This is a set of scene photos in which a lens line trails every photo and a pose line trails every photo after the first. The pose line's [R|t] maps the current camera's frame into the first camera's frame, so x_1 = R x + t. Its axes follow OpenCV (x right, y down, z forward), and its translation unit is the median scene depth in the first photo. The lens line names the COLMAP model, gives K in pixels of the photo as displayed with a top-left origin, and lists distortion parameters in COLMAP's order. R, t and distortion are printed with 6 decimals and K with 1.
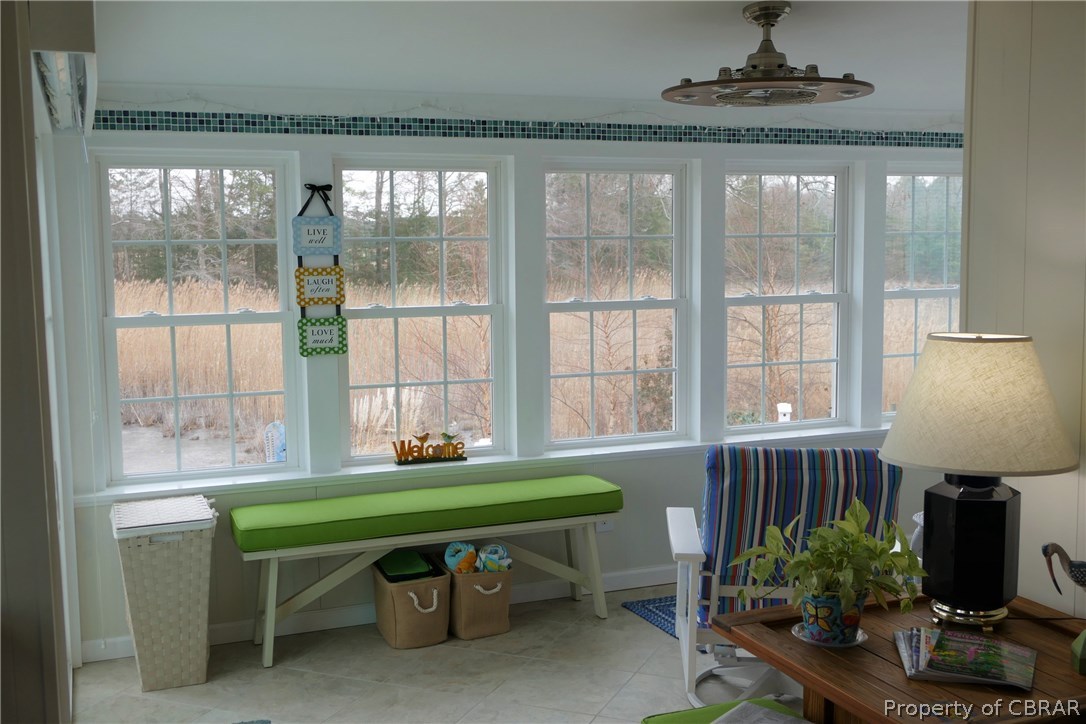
lens RADIAL K [[1188.9, 0, 543.0], [0, 1188.9, 362.0], [0, 0, 1]] dist [0.000058, 0.002823]
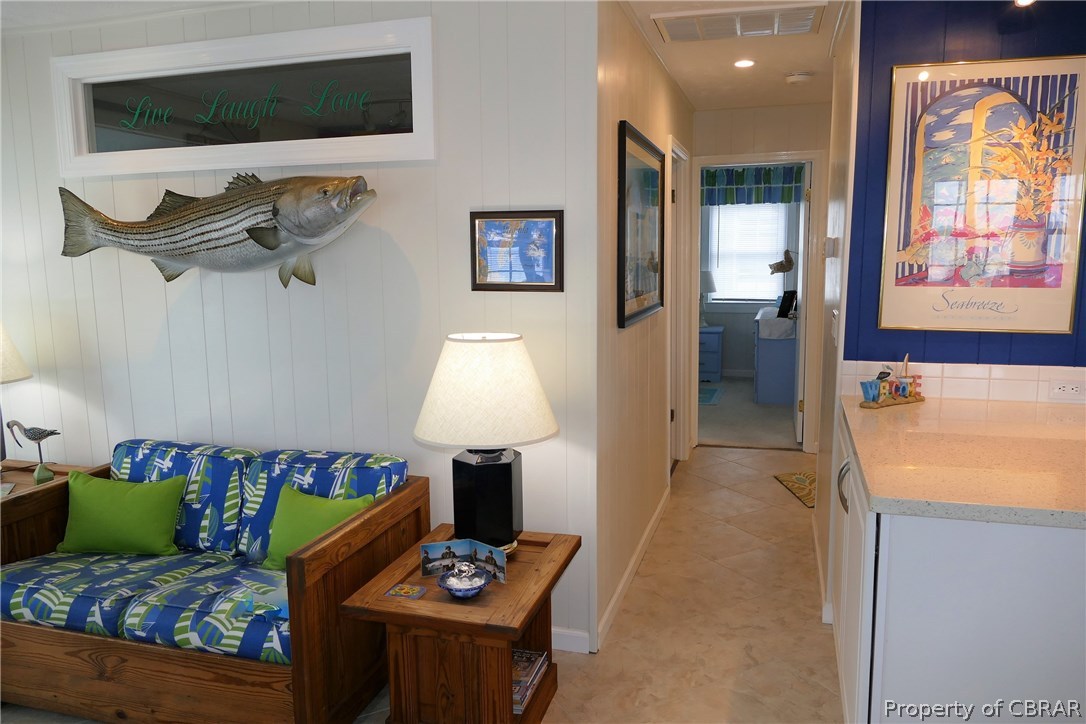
lens RADIAL K [[773.9, 0, 543.0], [0, 773.9, 362.0], [0, 0, 1]] dist [-0.019084, 0.007713]
pose [[0.629291, -0.107827, 0.769653, 0.028478], [0.081908, 0.994015, 0.072290, 0.025575], [-0.772841, 0.017550, 0.634356, -0.184407]]
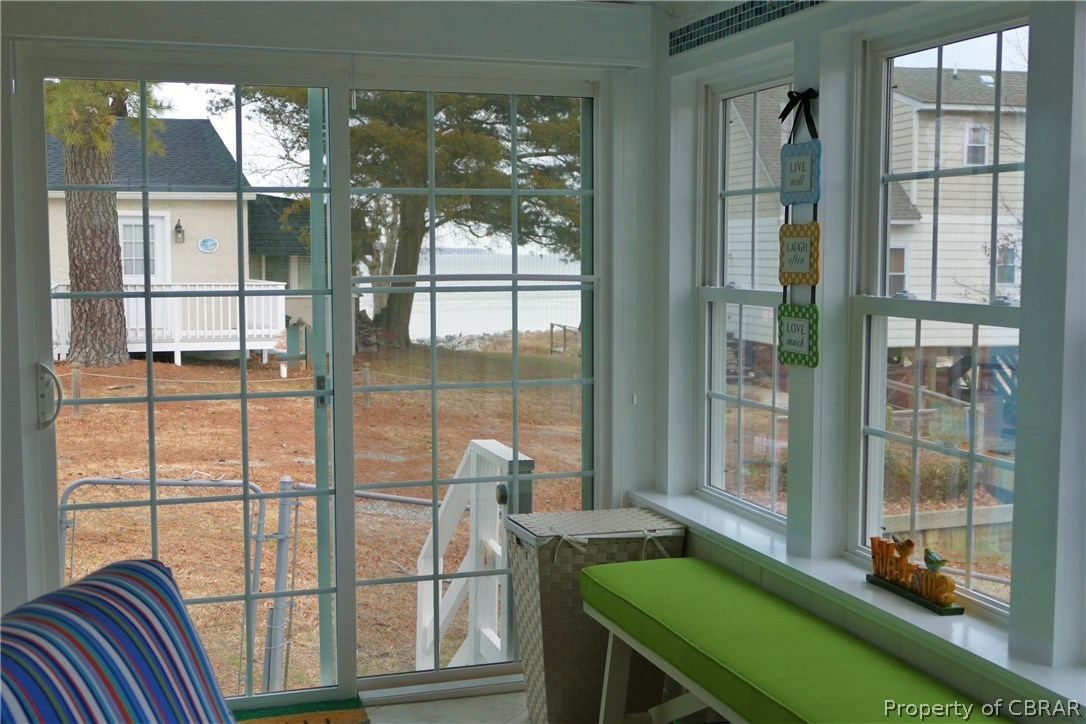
lens RADIAL K [[1351.8, 0, 543.0], [0, 1351.8, 362.0], [0, 0, 1]] dist [-0.005163, -0.005418]
pose [[-0.072577, 0.095267, -0.992803, 0.539560], [-0.095418, 0.990198, 0.101992, -0.068507], [0.992788, 0.102133, -0.062775, 0.932388]]
